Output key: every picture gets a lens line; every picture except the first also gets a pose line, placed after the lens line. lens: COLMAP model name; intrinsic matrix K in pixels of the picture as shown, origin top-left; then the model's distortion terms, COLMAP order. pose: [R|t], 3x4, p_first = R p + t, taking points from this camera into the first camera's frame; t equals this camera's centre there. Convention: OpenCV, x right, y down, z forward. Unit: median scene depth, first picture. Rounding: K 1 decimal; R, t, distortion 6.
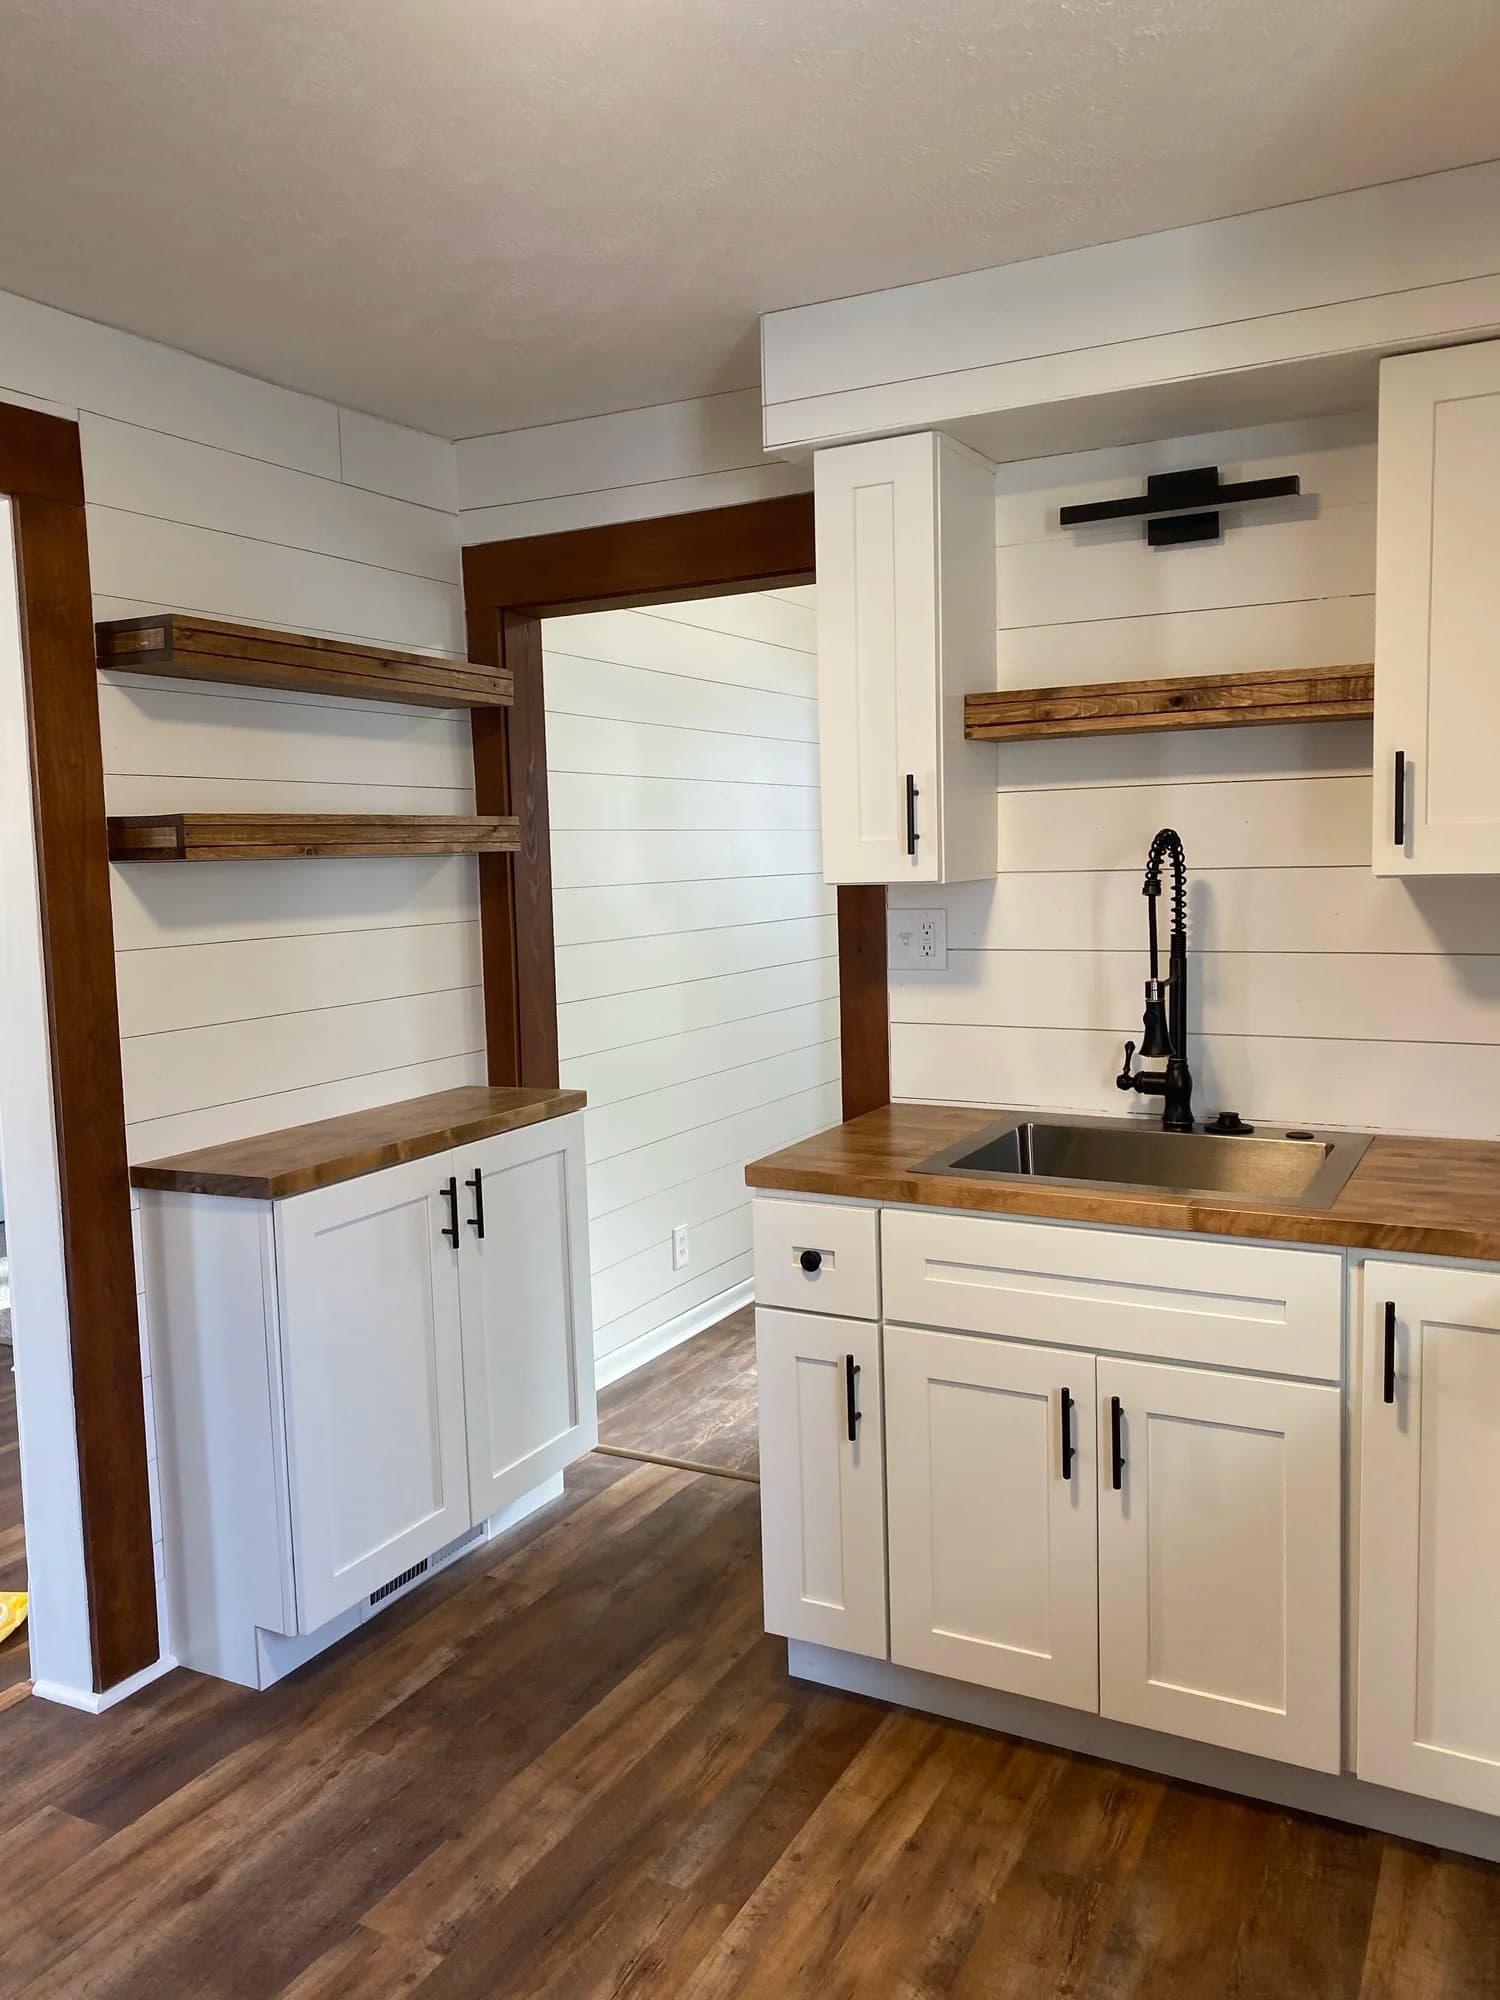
lens RADIAL K [[1523.7, 0, 736.6], [0, 1523.7, 967.1], [0, 0, 1]] dist [0.084994, -0.098798]
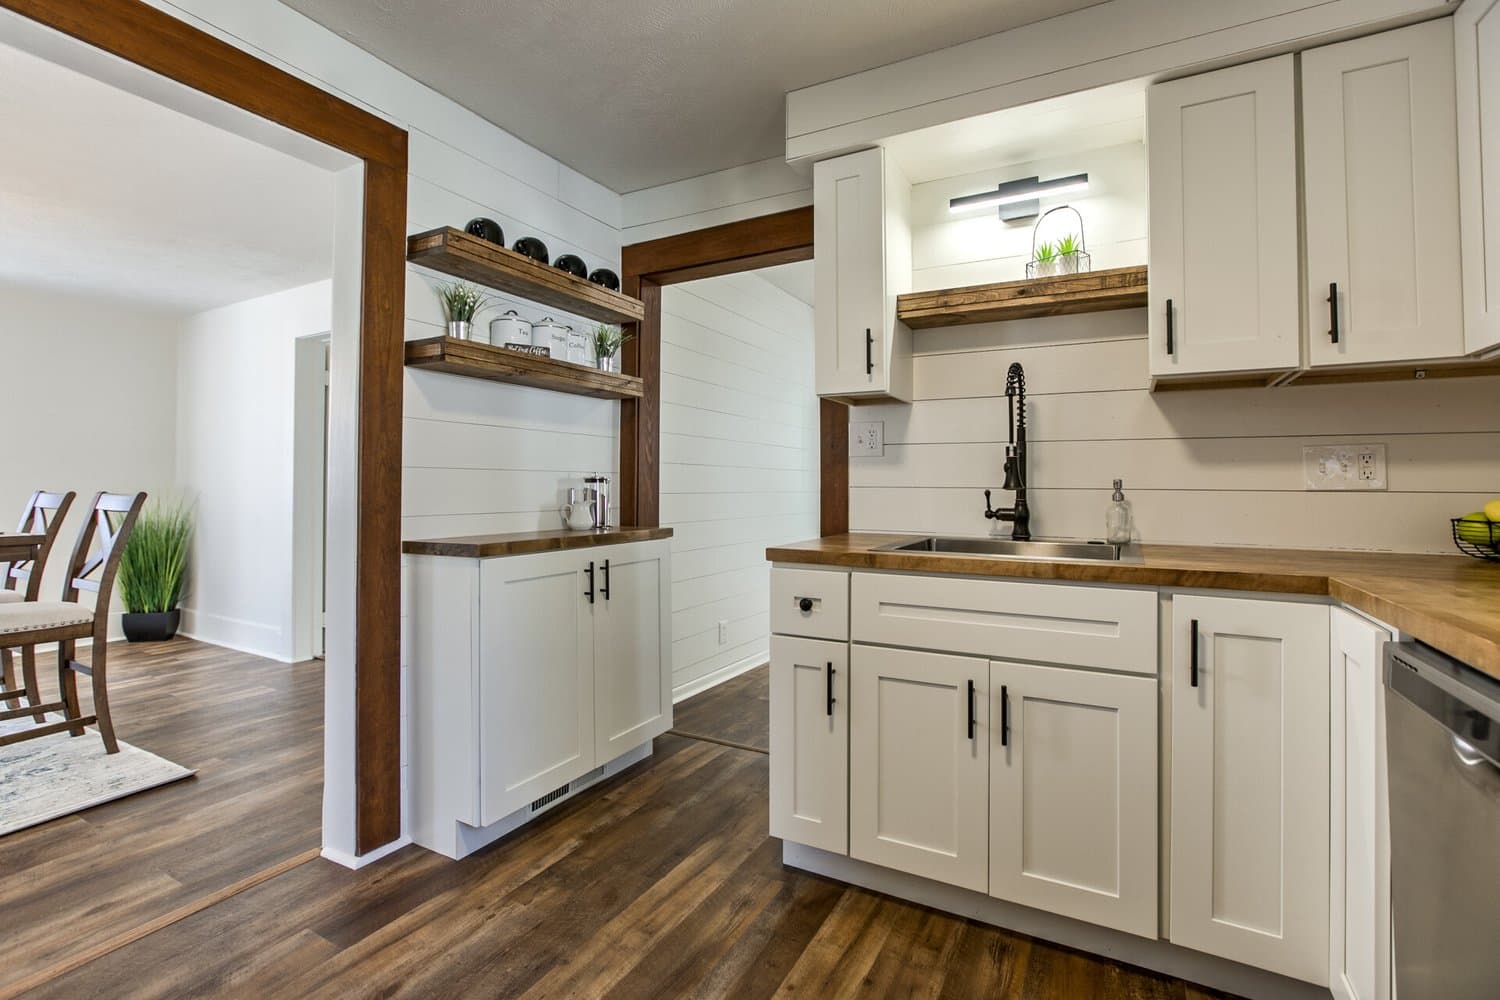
lens RADIAL K [[673.6, 0, 750.0], [0, 673.6, 500.0], [0, 0, 1]] dist [-0.016381, 0.000274]
pose [[0.999463, 0.032694, -0.002281, -0.011864], [-0.032773, 0.997093, -0.068786, 0.134244], [0.000026, 0.068824, 0.997629, 0.286533]]
